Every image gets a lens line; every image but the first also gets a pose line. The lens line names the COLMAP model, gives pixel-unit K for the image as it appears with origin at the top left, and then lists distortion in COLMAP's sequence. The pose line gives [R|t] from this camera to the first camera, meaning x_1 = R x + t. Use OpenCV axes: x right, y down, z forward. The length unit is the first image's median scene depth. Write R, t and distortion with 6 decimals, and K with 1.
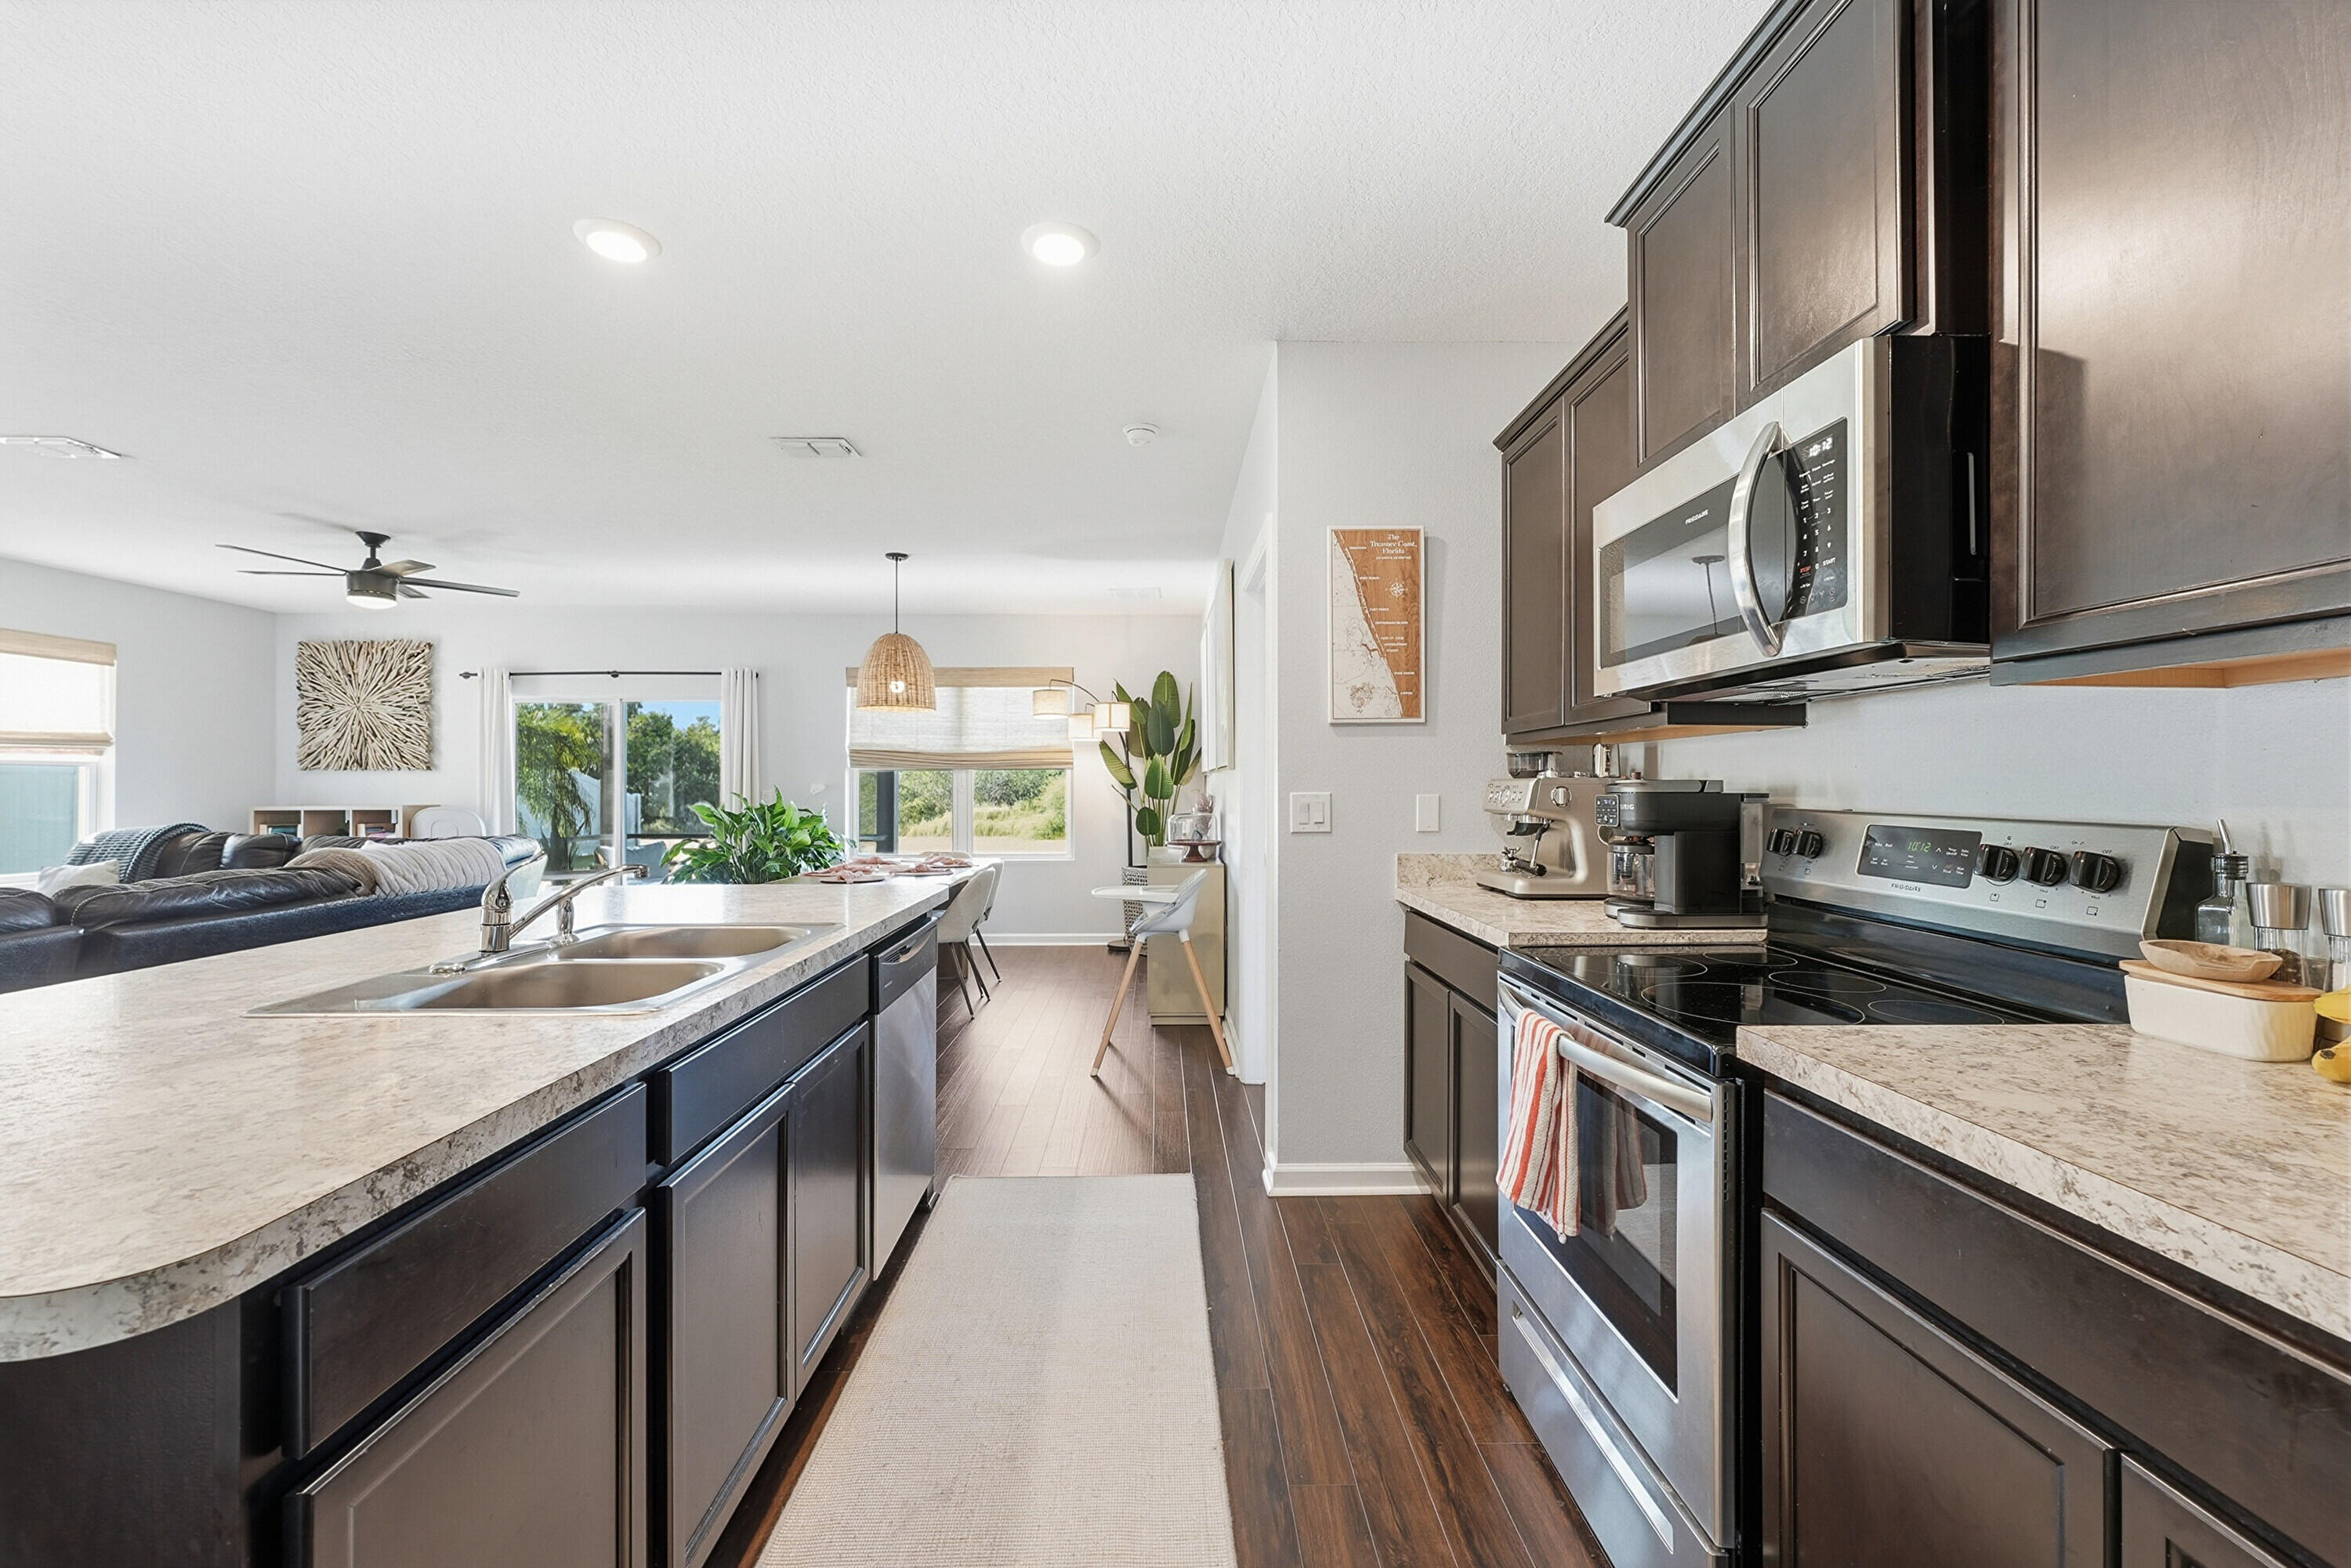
lens RADIAL K [[935.8, 0, 1175.3], [0, 935.8, 787.2], [0, 0, 1]] dist [0.001350, 0.000259]
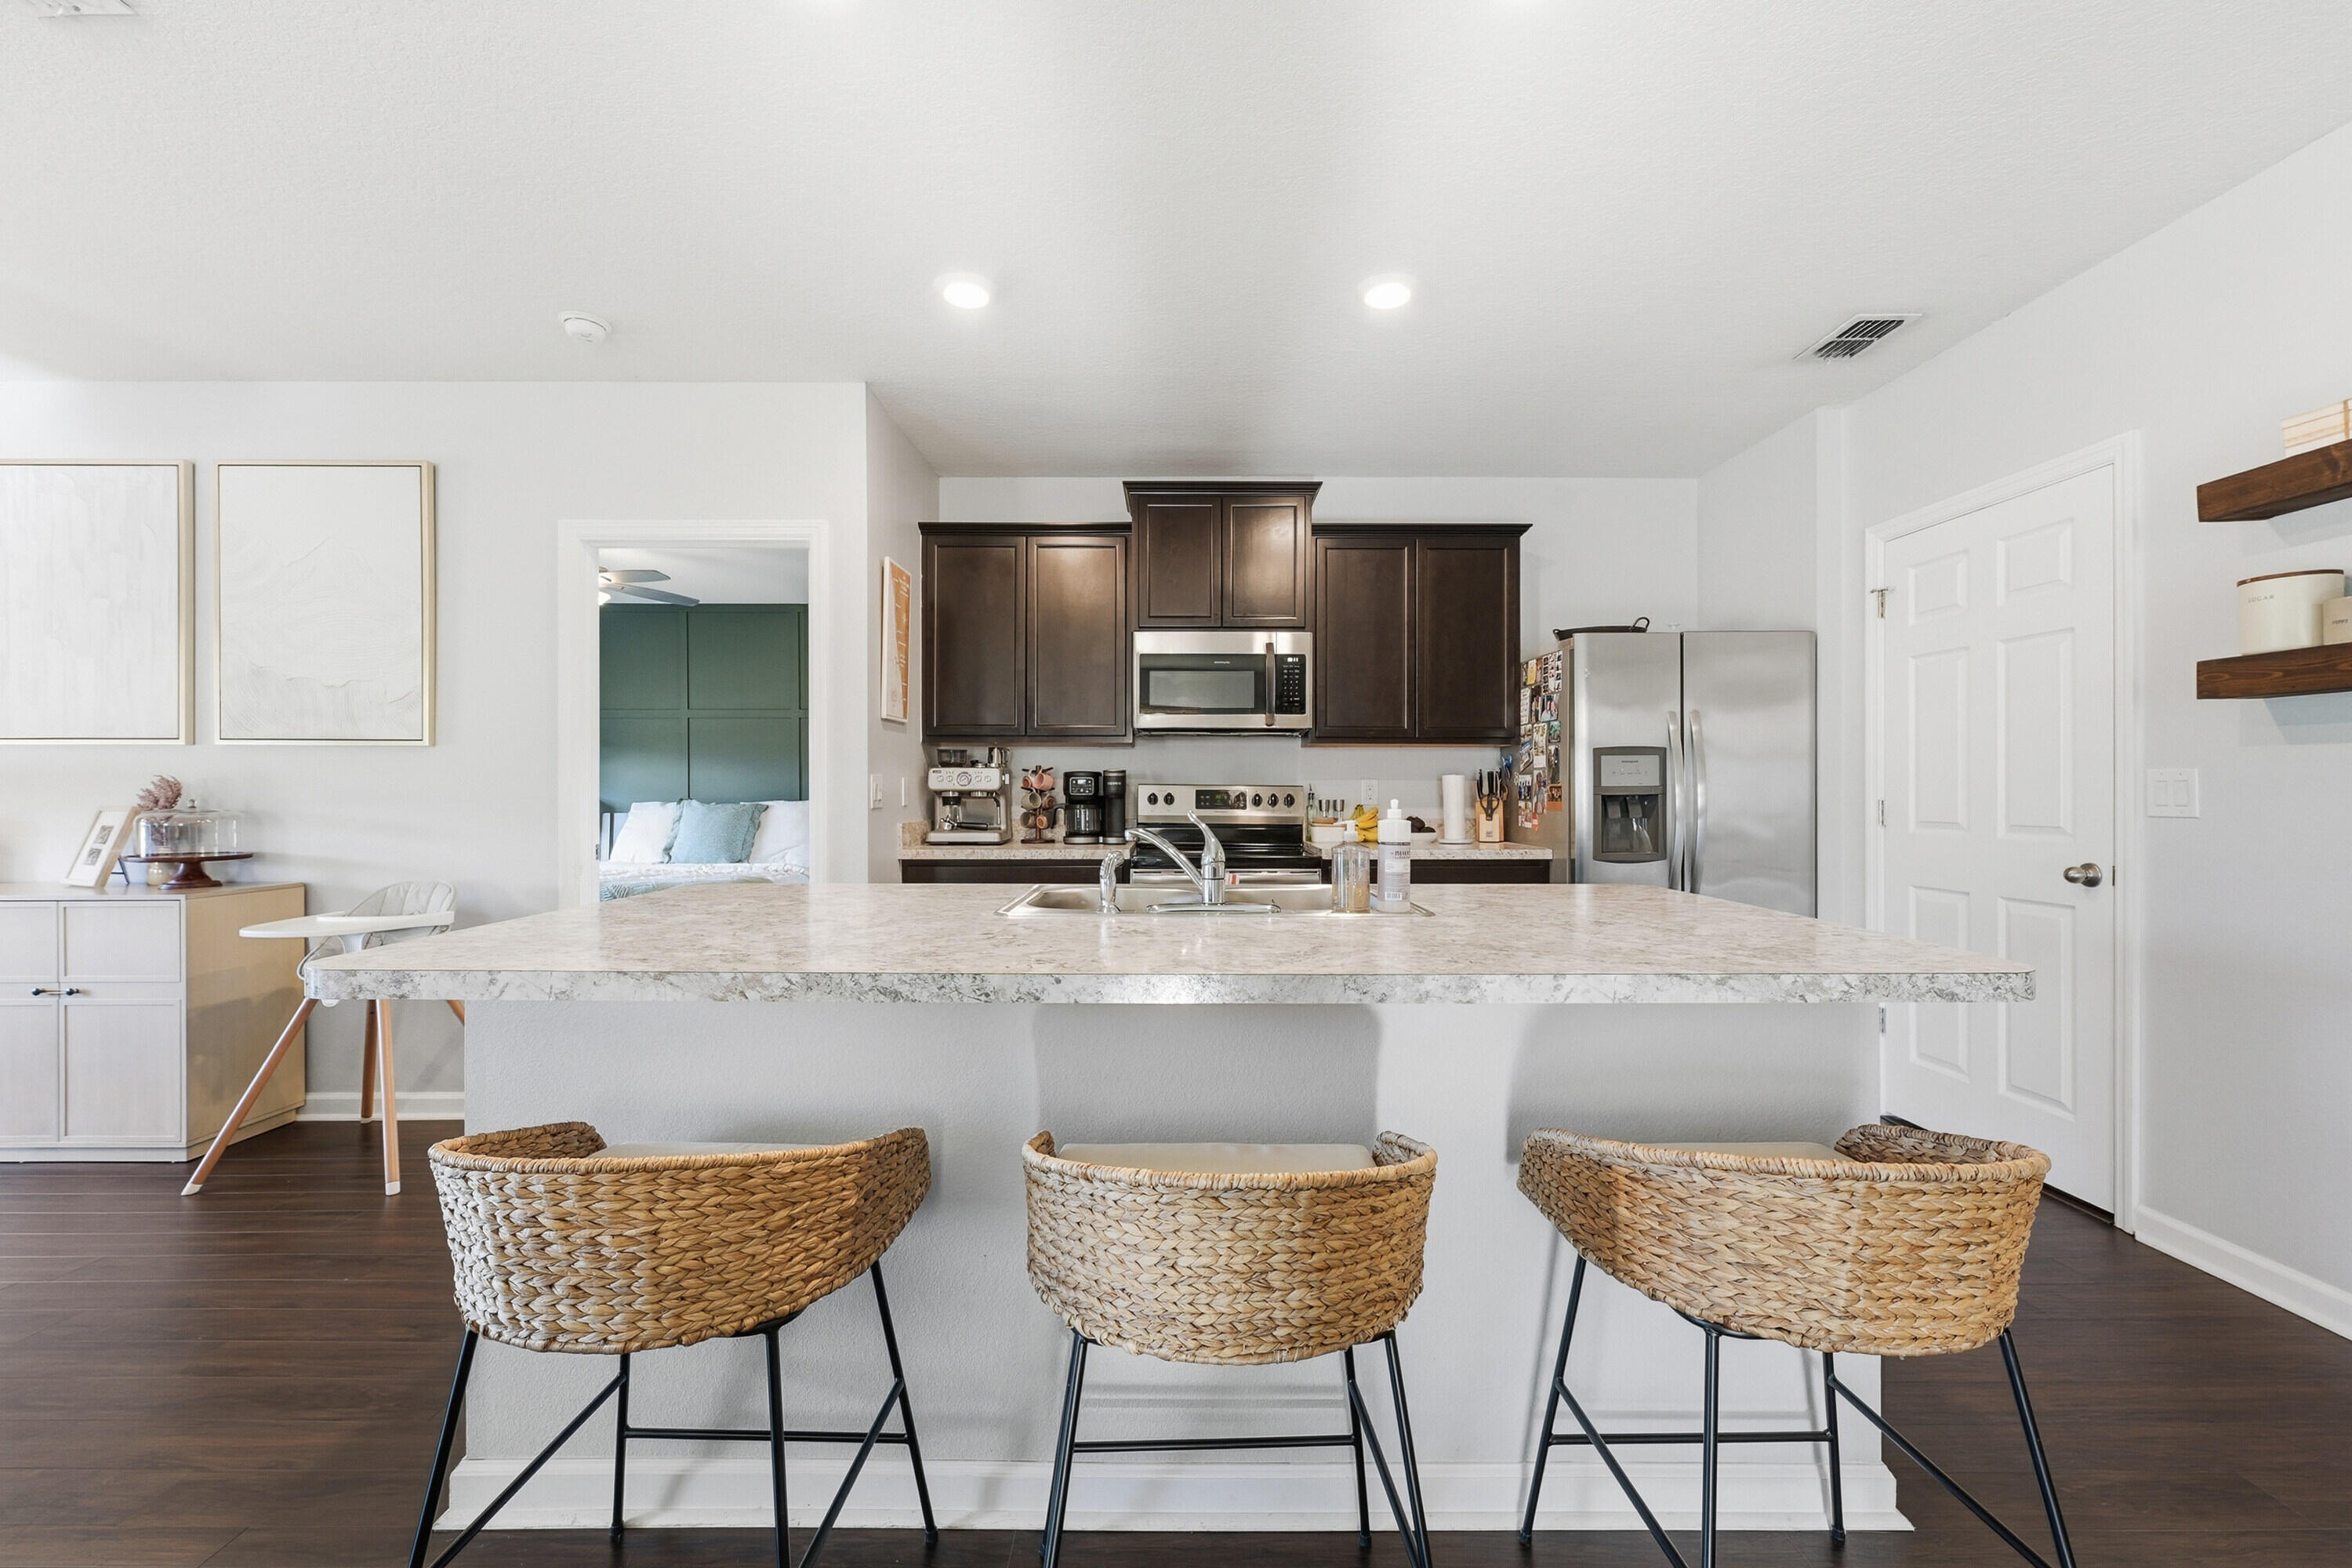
lens RADIAL K [[936.2, 0, 1175.8], [0, 936.2, 787.2], [0, 0, 1]] dist [0.001350, 0.000259]
pose [[0.014733, 0.002950, 0.999887, -0.528366], [-0.001703, 0.999994, -0.002925, 0.012234], [-0.999890, -0.001660, 0.014738, 0.304580]]
